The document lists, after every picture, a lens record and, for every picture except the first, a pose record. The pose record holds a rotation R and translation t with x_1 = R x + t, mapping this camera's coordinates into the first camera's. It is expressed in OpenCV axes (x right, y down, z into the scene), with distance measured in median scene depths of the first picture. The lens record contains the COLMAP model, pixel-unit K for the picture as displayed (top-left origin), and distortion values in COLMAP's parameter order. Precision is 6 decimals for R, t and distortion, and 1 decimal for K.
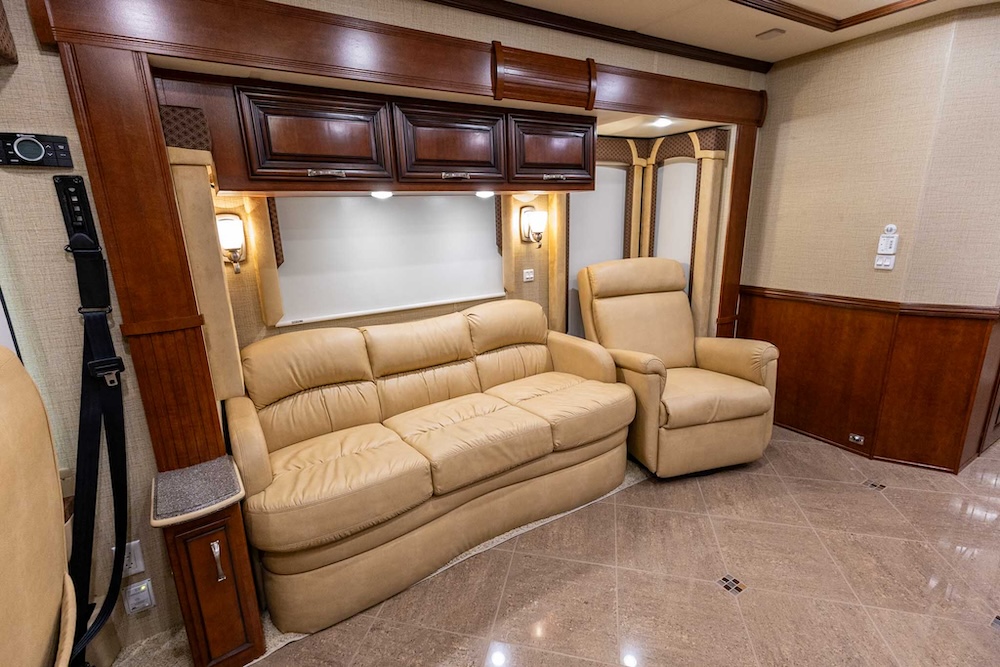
lens RADIAL K [[457.4, 0, 497.0], [0, 457.4, 332.9], [0, 0, 1]] dist [0.021623, -0.000973]
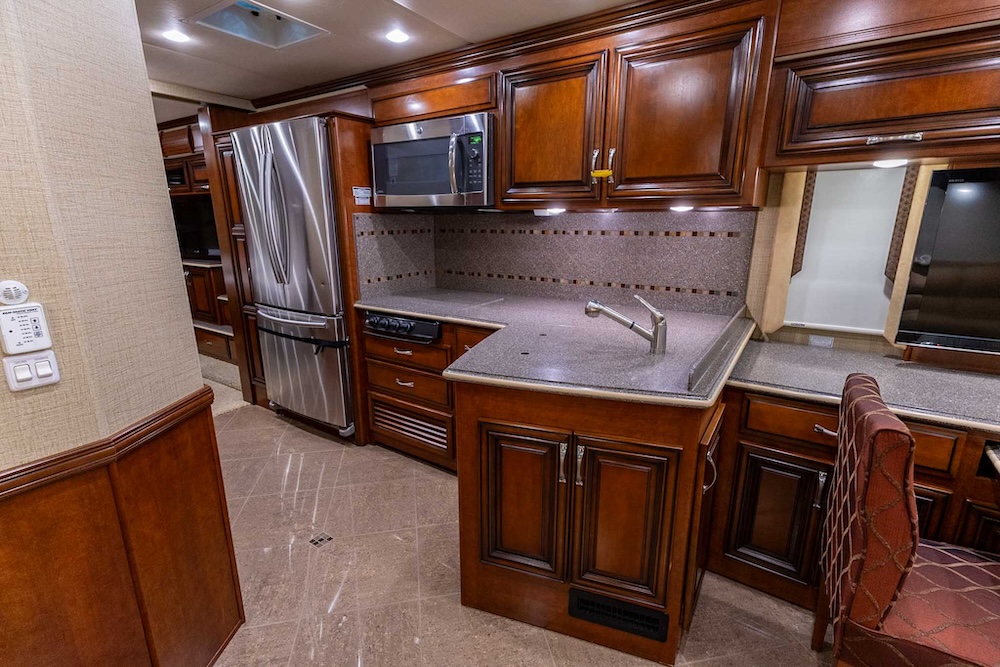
lens RADIAL K [[451.3, 0, 495.7], [0, 451.3, 331.9], [0, 0, 1]] dist [0.031132, -0.010344]
pose [[-0.420874, -0.187032, 0.887628, 0.310136], [0.239610, 0.920838, 0.307642, -0.202393], [-0.874901, 0.342163, -0.342742, 0.750466]]
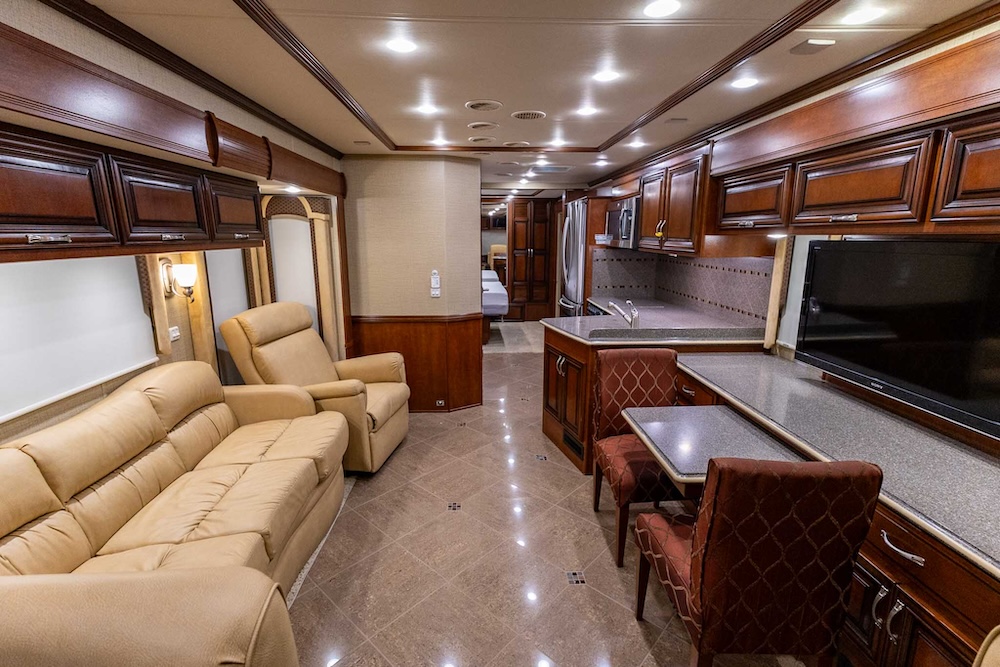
lens RADIAL K [[462.0, 0, 497.1], [0, 462.0, 332.7], [0, 0, 1]] dist [0.020569, -0.000354]
pose [[0.484694, -0.151547, 0.861455, -0.481656], [0.200775, 0.977856, 0.059058, -0.064599], [-0.851329, 0.144334, 0.504388, 0.006427]]
